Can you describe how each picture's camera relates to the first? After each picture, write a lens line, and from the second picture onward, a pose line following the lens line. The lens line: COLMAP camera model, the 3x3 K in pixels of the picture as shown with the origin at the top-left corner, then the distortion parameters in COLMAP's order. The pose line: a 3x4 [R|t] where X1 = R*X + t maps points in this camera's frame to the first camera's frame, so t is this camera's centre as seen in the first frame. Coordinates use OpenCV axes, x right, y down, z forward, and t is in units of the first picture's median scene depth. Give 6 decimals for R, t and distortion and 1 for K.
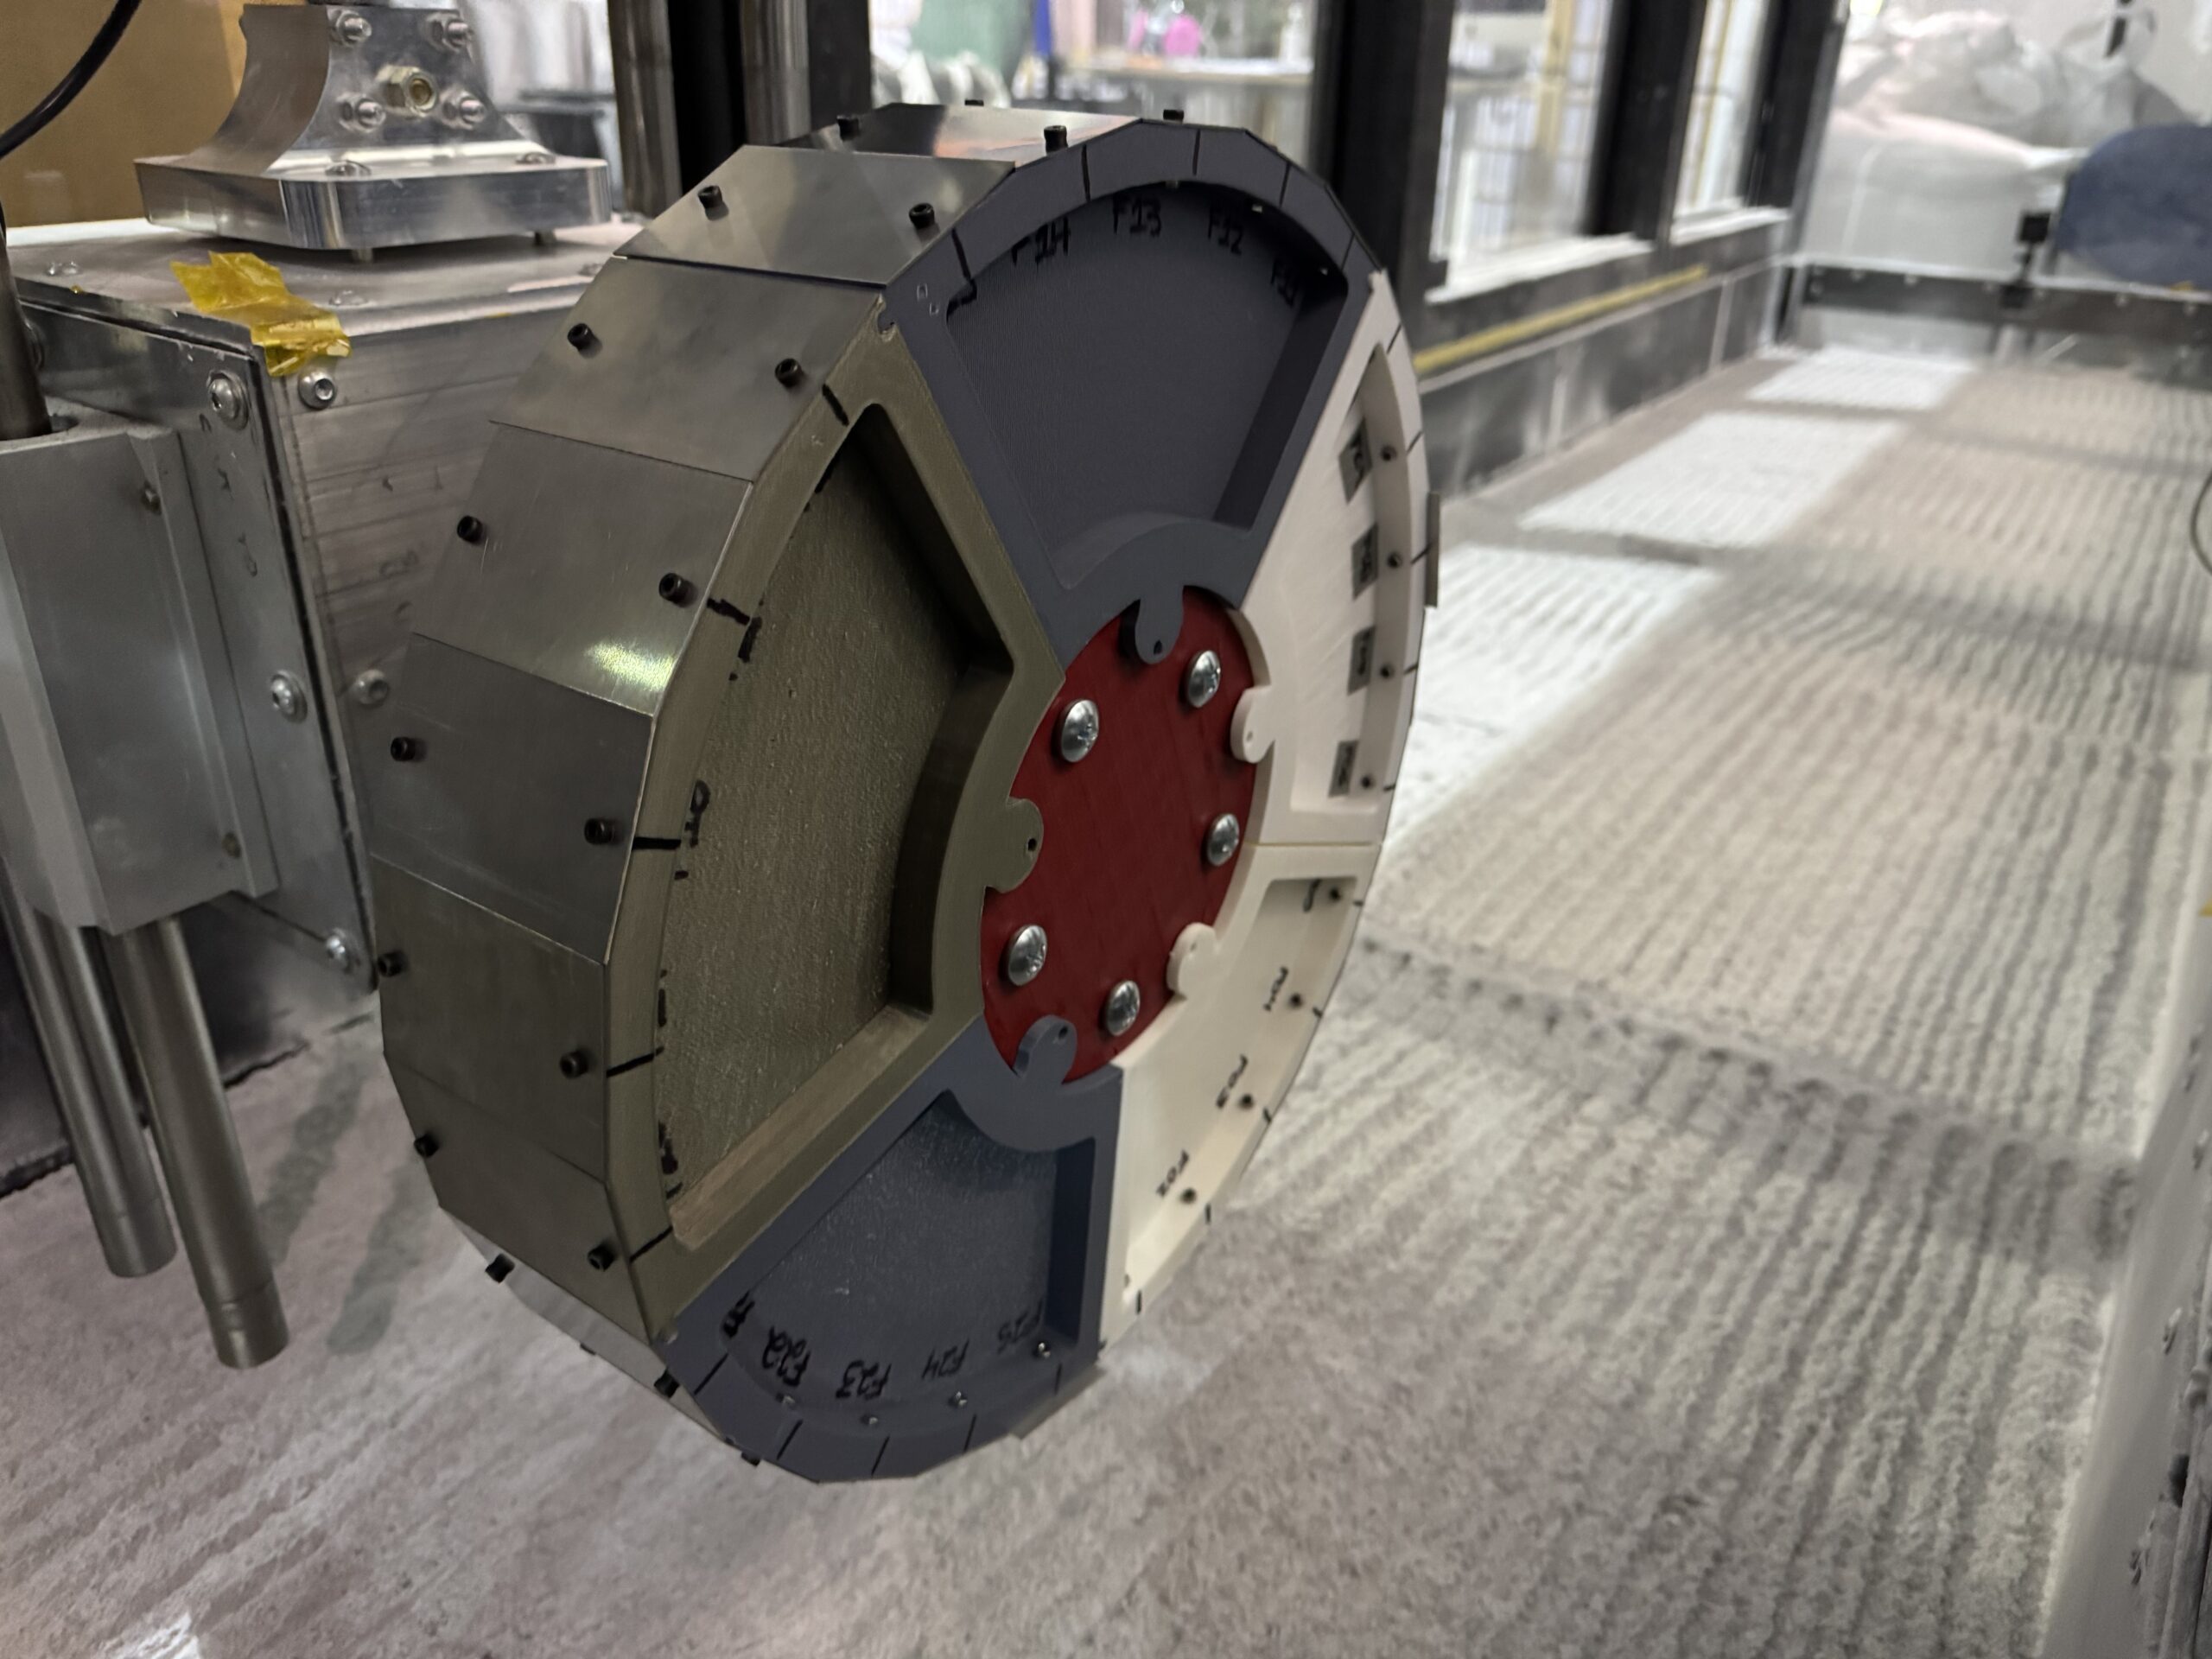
lens RADIAL K [[1623.7, 0, 1106.0], [0, 1623.7, 829.5], [0, 0, 1]] dist [-0.006251, -0.002704]
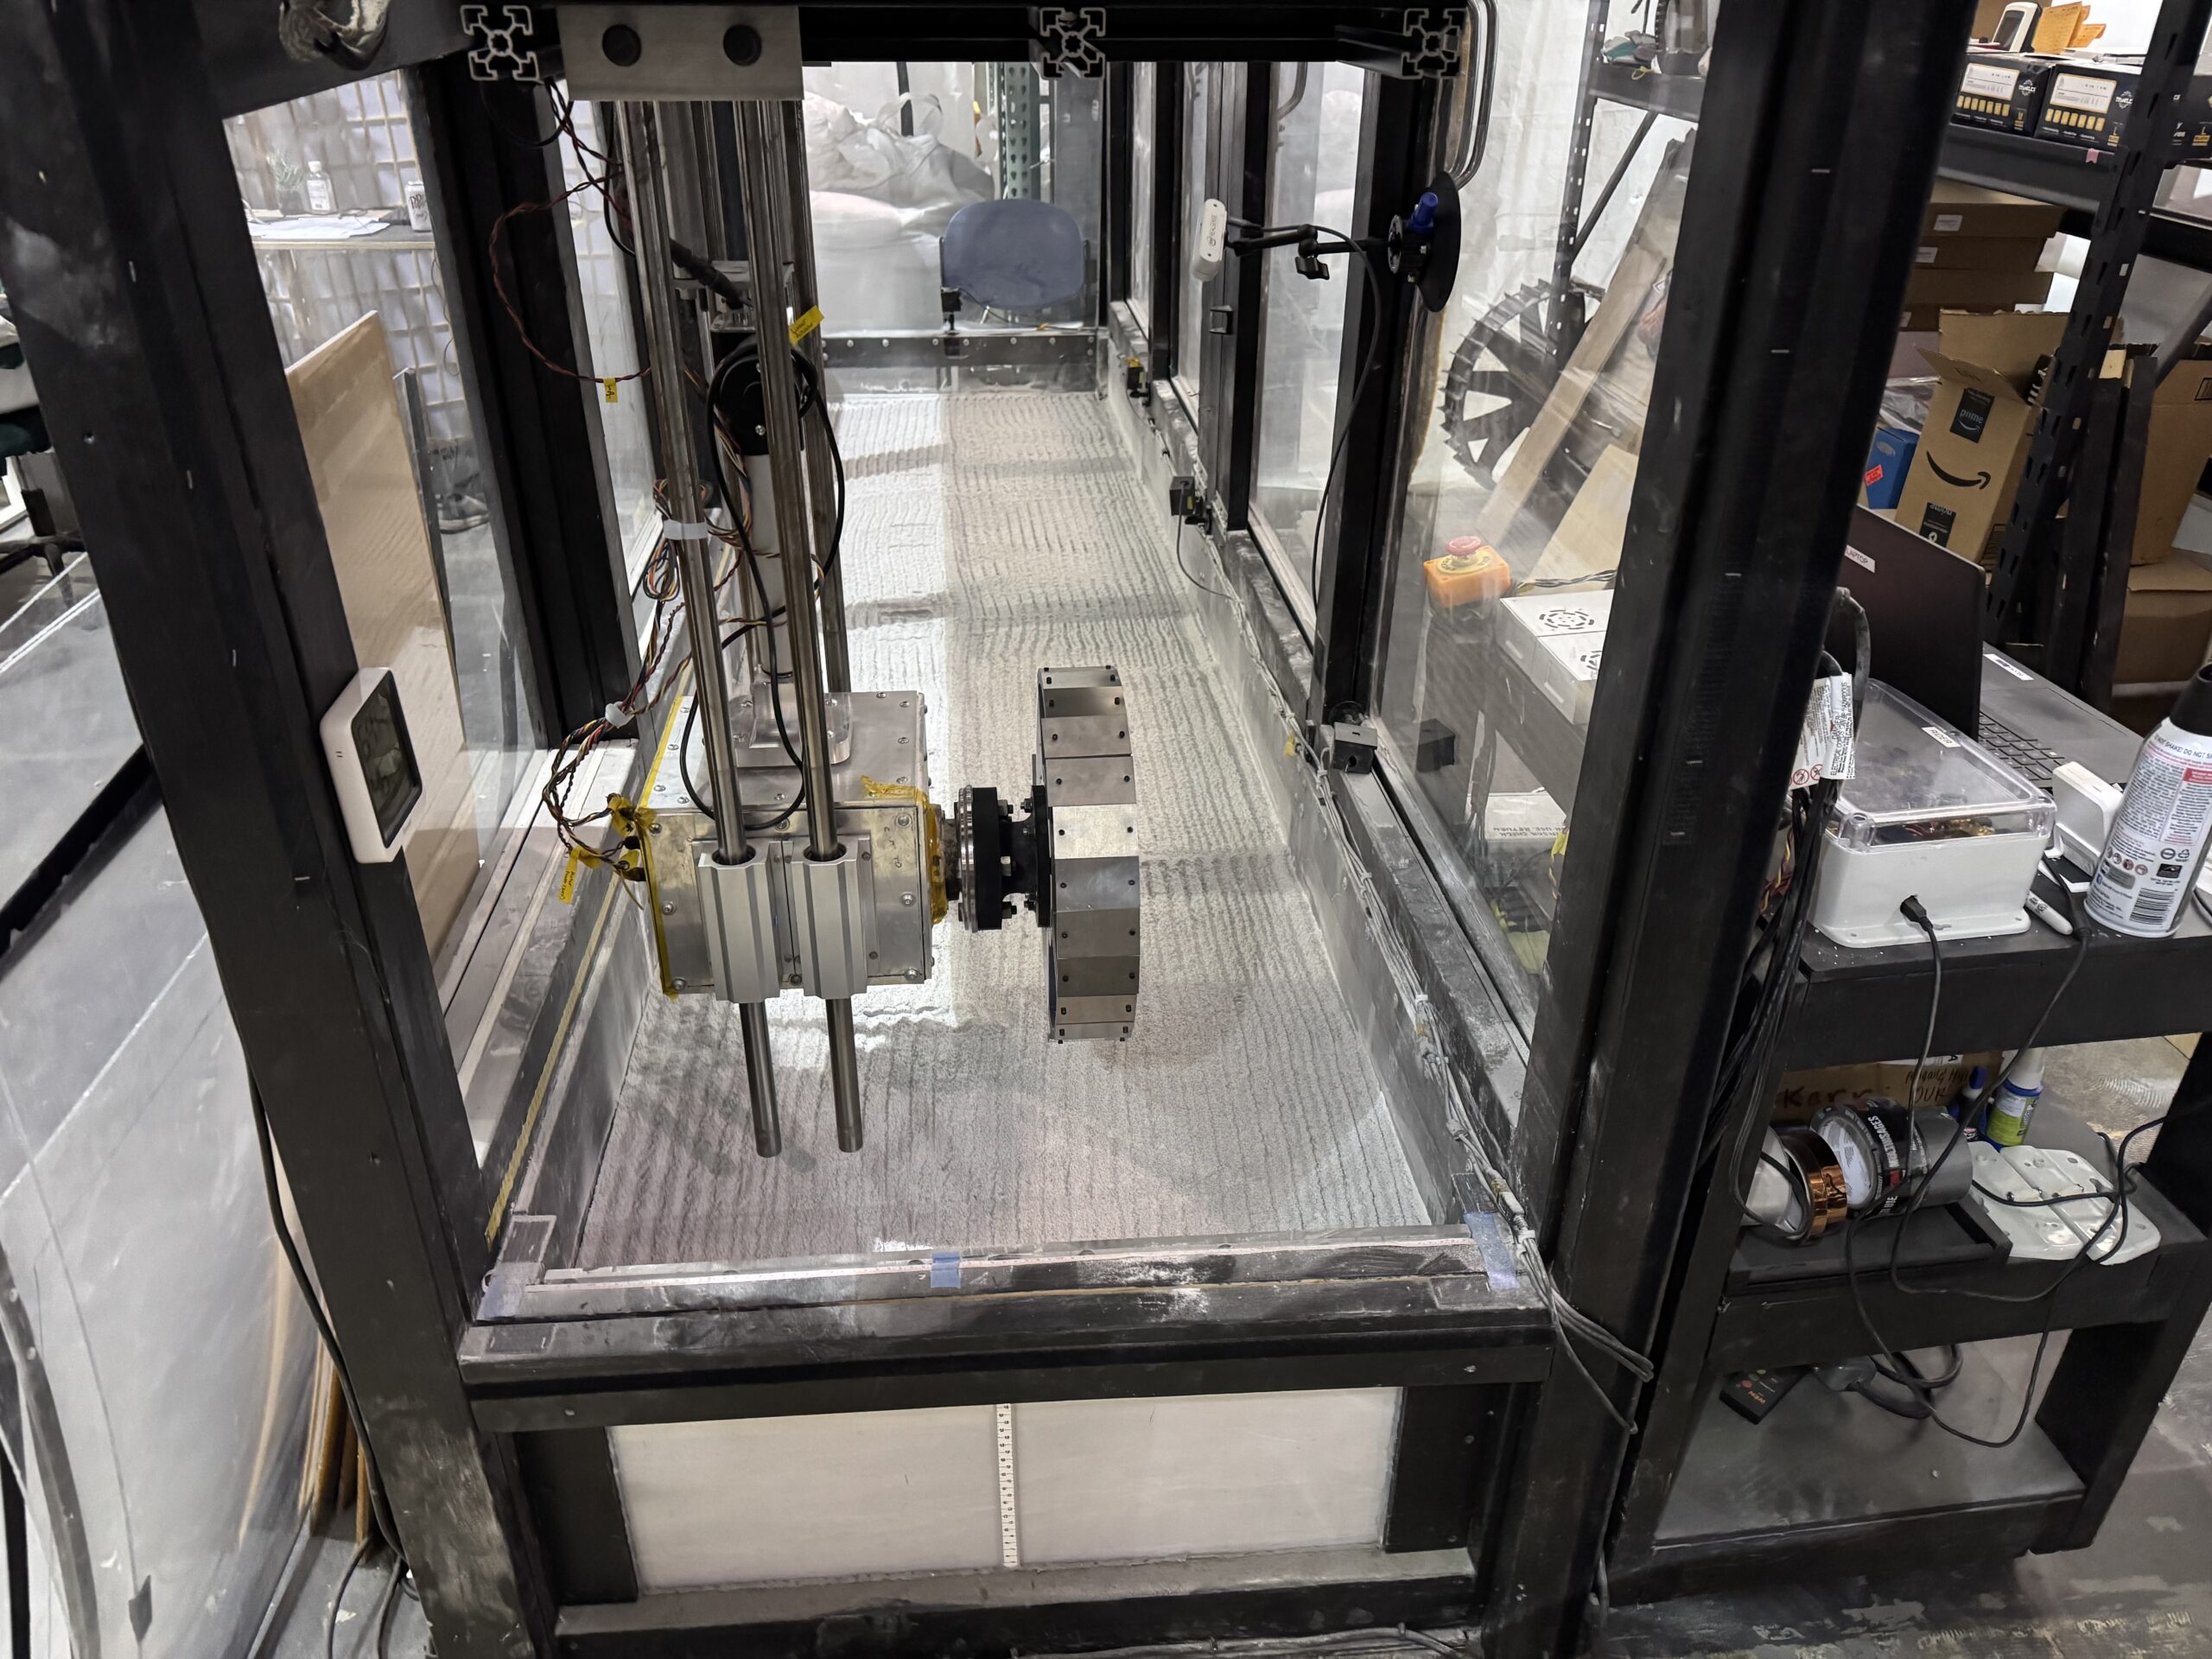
lens RADIAL K [[1598.6, 0, 1106.0], [0, 1598.6, 829.5], [0, 0, 1]] dist [0.188013, -0.485602]
pose [[0.766805, -0.333138, 0.548662, -0.305771], [0.299072, 0.941749, 0.153835, -0.093846], [-0.567950, 0.046128, 0.821770, -0.300177]]
